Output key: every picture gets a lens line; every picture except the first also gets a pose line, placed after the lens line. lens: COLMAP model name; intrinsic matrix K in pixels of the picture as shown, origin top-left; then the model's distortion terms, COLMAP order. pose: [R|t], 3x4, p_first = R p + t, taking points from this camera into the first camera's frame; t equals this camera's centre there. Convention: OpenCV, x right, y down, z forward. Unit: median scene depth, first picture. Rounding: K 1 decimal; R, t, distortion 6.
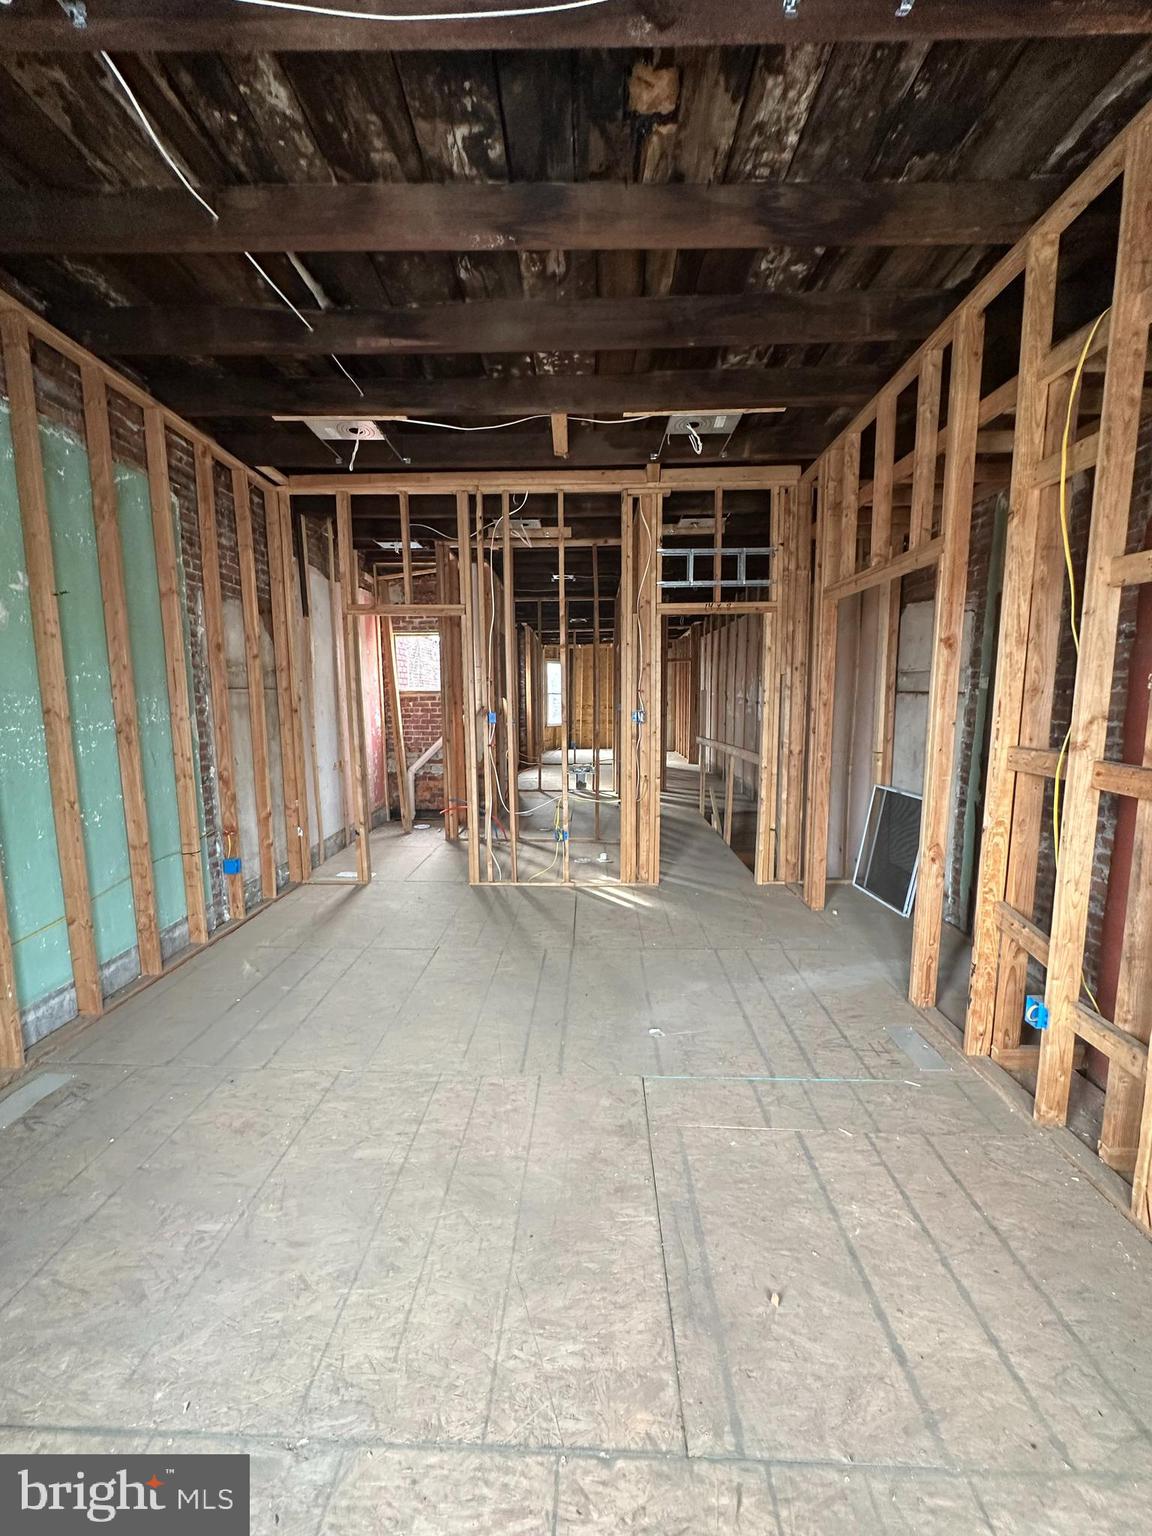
lens RADIAL K [[612.0, 0, 576.8], [0, 612.0, 771.5], [0, 0, 1]] dist [-0.009402, 0.000968]
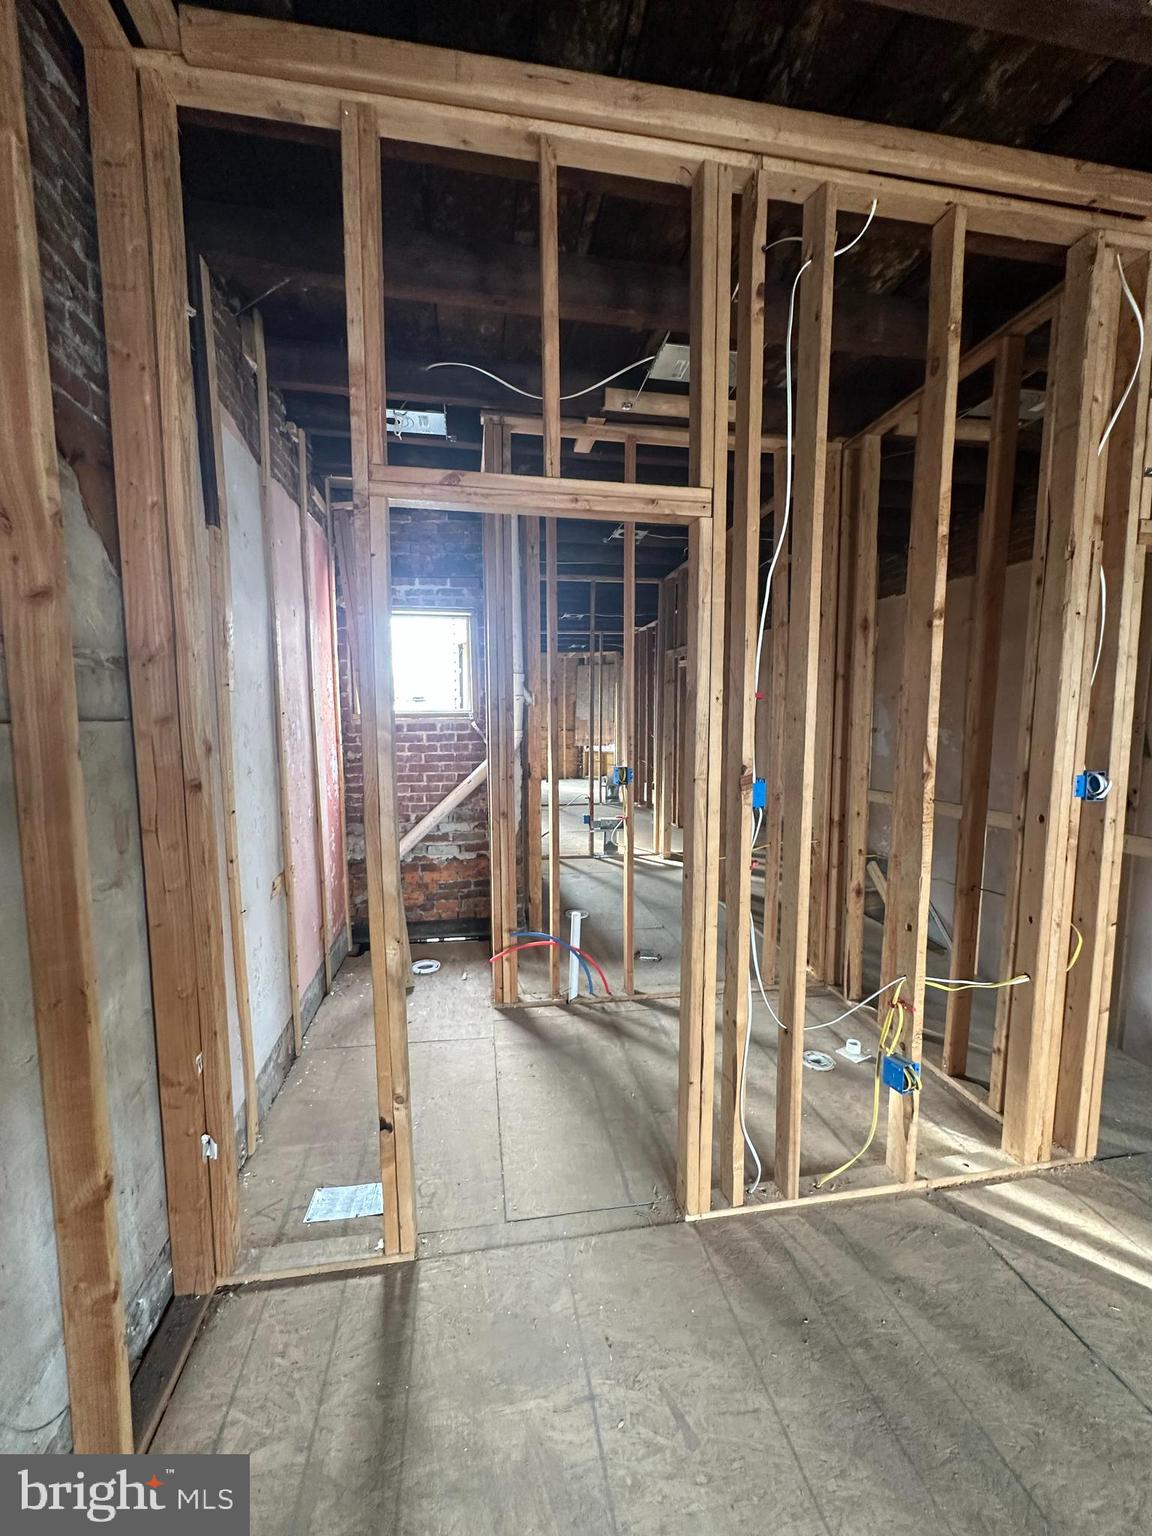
lens RADIAL K [[612.0, 0, 575.7], [0, 612.0, 773.9], [0, 0, 1]] dist [-0.009402, 0.000968]
pose [[0.982545, -0.014098, 0.185490, -0.309271], [0.018360, 0.999605, -0.021279, -0.091661], [-0.185116, 0.024313, 0.982416, 0.619098]]
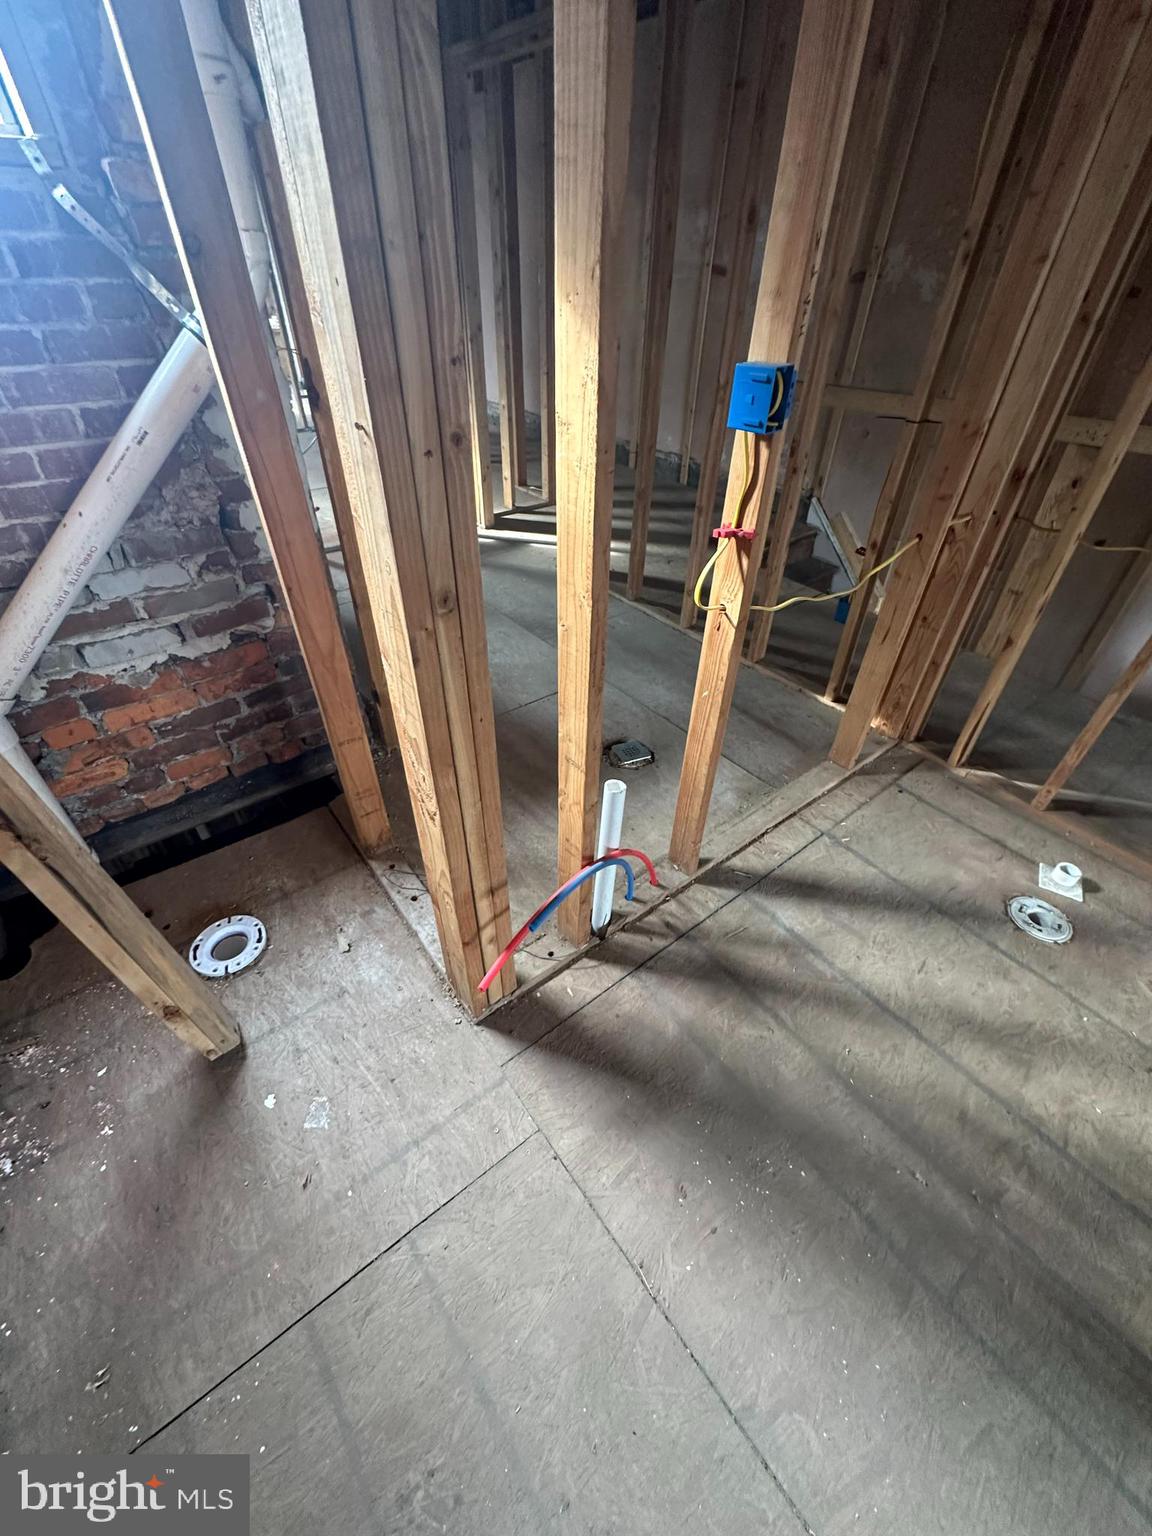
lens RADIAL K [[612.0, 0, 578.4], [0, 612.0, 769.5], [0, 0, 1]] dist [-0.009402, 0.000968]
pose [[0.772765, -0.386098, 0.503748, -0.338801], [0.056878, 0.832623, 0.550911, -0.115087], [-0.632138, -0.397073, 0.665383, 1.112064]]
